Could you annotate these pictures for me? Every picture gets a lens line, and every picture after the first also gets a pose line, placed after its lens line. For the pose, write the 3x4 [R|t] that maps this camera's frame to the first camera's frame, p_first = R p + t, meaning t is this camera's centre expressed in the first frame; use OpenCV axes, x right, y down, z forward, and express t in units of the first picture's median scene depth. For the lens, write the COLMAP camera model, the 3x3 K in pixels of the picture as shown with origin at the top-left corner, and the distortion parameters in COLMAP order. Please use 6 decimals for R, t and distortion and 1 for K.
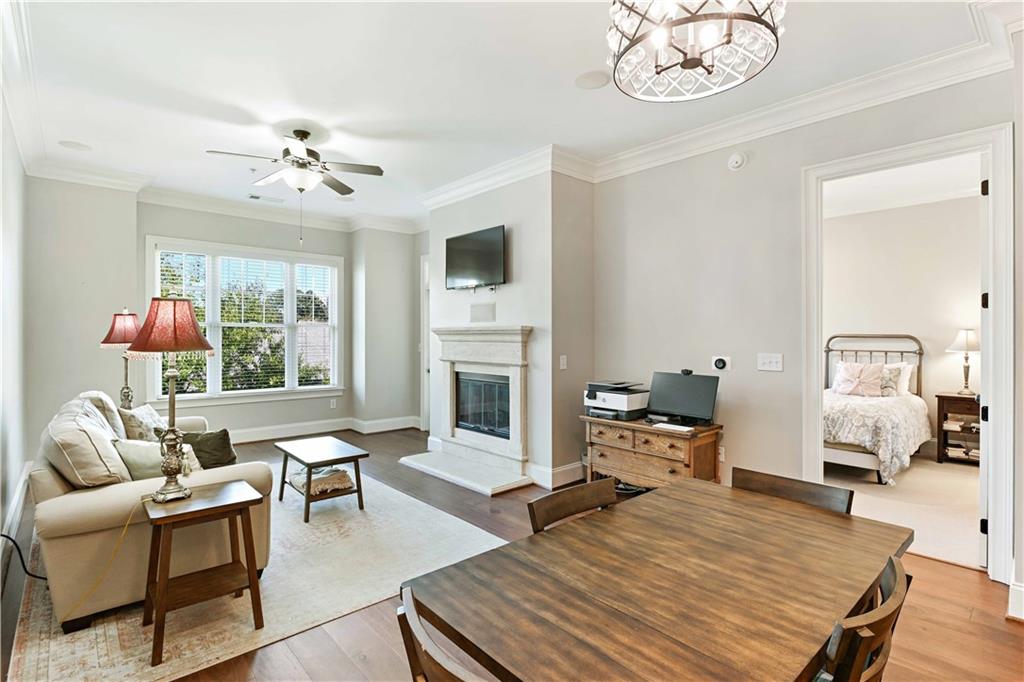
lens RADIAL K [[495.3, 0, 512.3], [0, 495.3, 334.2], [0, 0, 1]] dist [-0.012014, 0.000103]
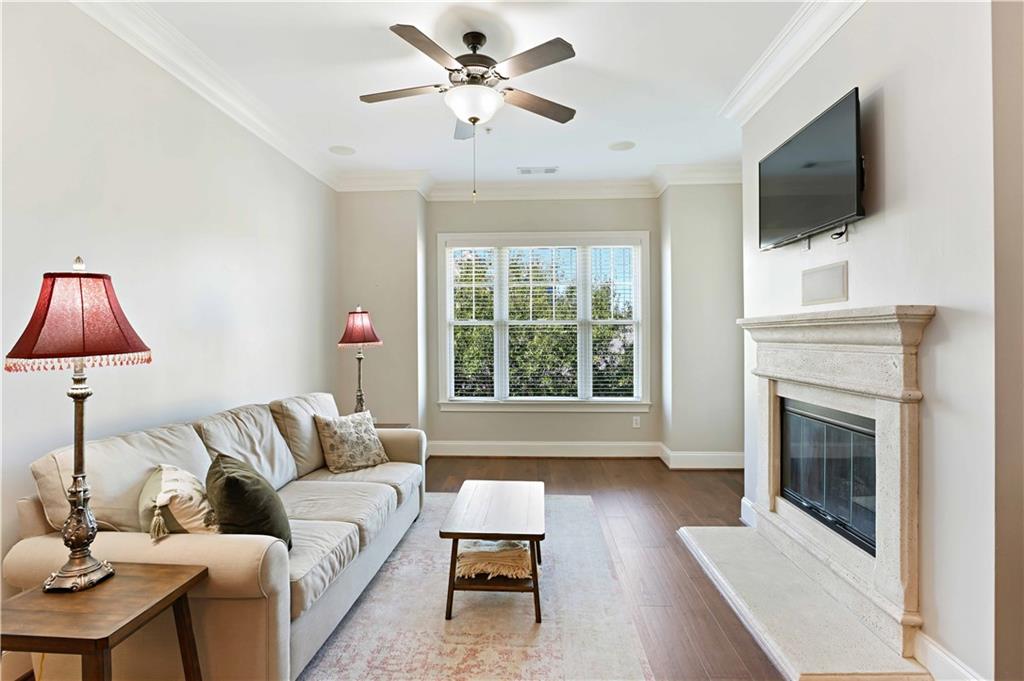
lens RADIAL K [[502.7, 0, 504.0], [0, 502.7, 338.1], [0, 0, 1]] dist [-0.017232, -0.000120]
pose [[0.698642, -0.003127, -0.715464, 0.085626], [0.009082, 0.999949, 0.004497, 0.006166], [0.715414, -0.009640, 0.698635, 0.470838]]
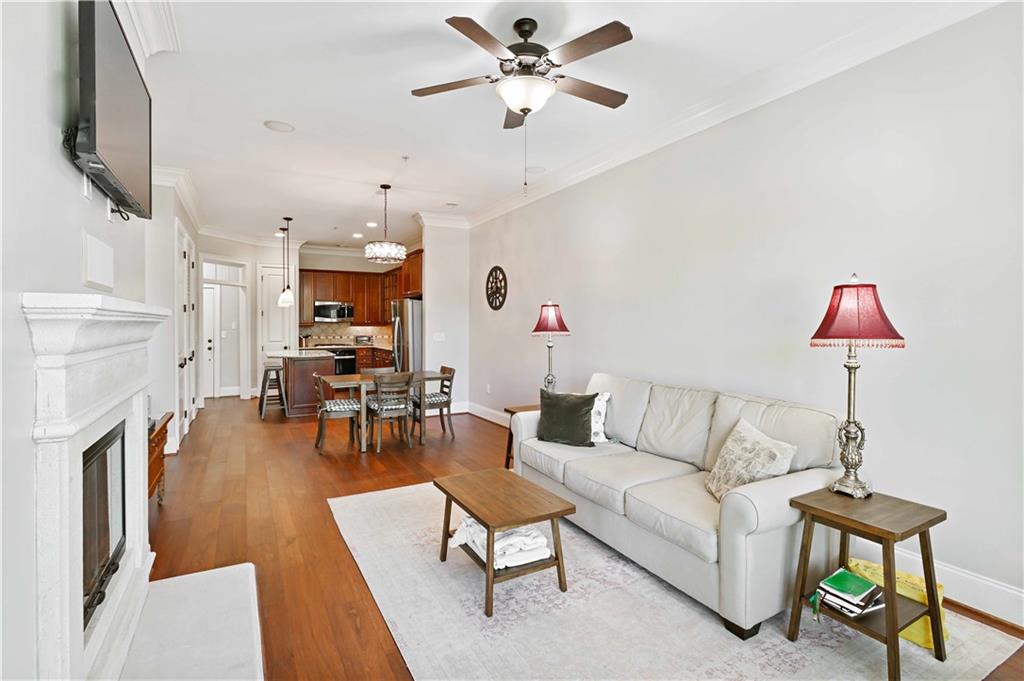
lens RADIAL K [[481.8, 0, 511.5], [0, 481.8, 328.6], [0, 0, 1]] dist [-0.009663, 0.000408]
pose [[-0.974470, -0.001826, 0.224509, -0.489195], [0.000007, 0.999967, 0.008160, 0.000973], [-0.224516, 0.007953, -0.974438, 1.442099]]
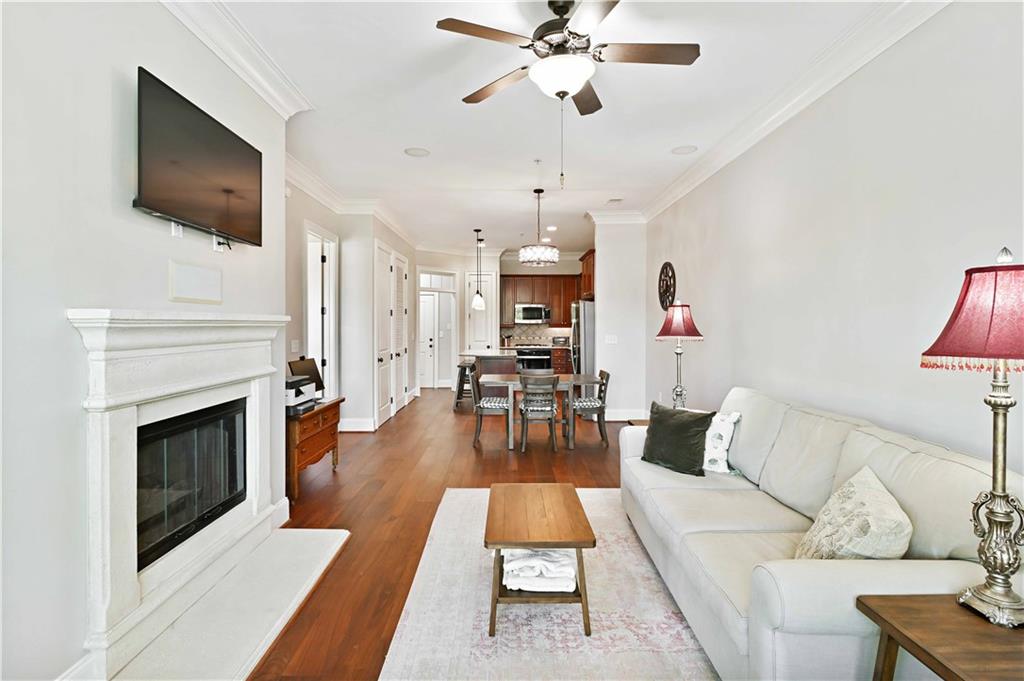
lens RADIAL K [[489.8, 0, 508.4], [0, 489.8, 327.9], [0, 0, 1]] dist [-0.003061, -0.000559]
pose [[-0.745971, -0.004938, 0.665960, -0.688606], [-0.001287, 0.999981, 0.005974, -0.003845], [-0.665977, 0.003600, -0.745964, 1.312882]]
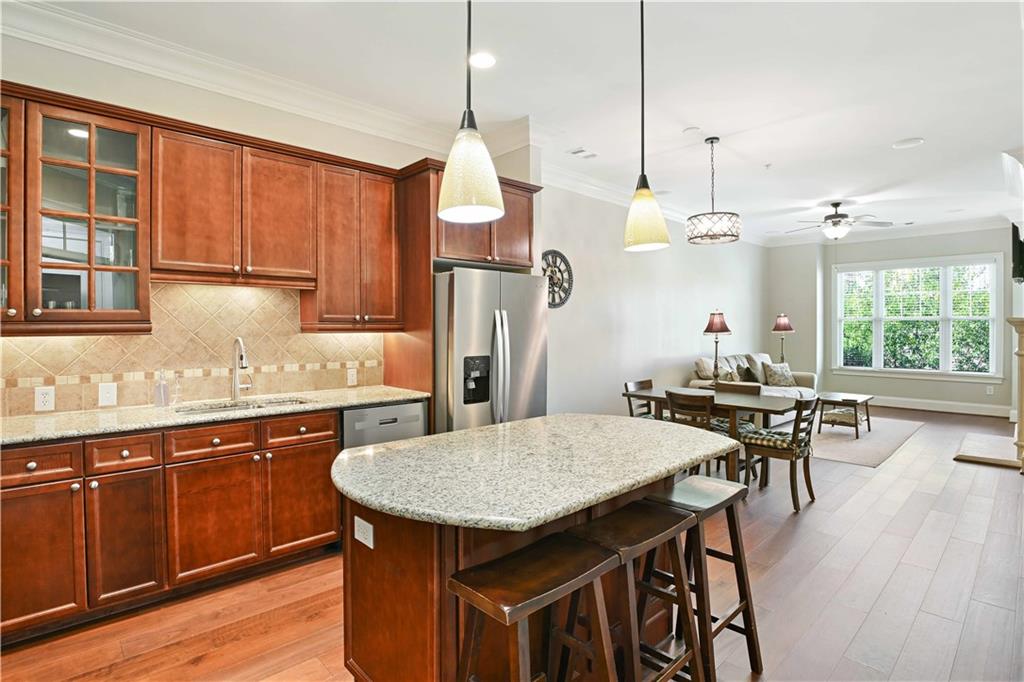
lens RADIAL K [[514.0, 0, 512.5], [0, 514.0, 331.3], [0, 0, 1]] dist [-0.051845, 0.012856]
pose [[0.023709, 0.006421, -0.999698, 1.071961], [0.003736, 0.999972, 0.006512, 0.001915], [0.999712, -0.003889, 0.023685, -0.105514]]
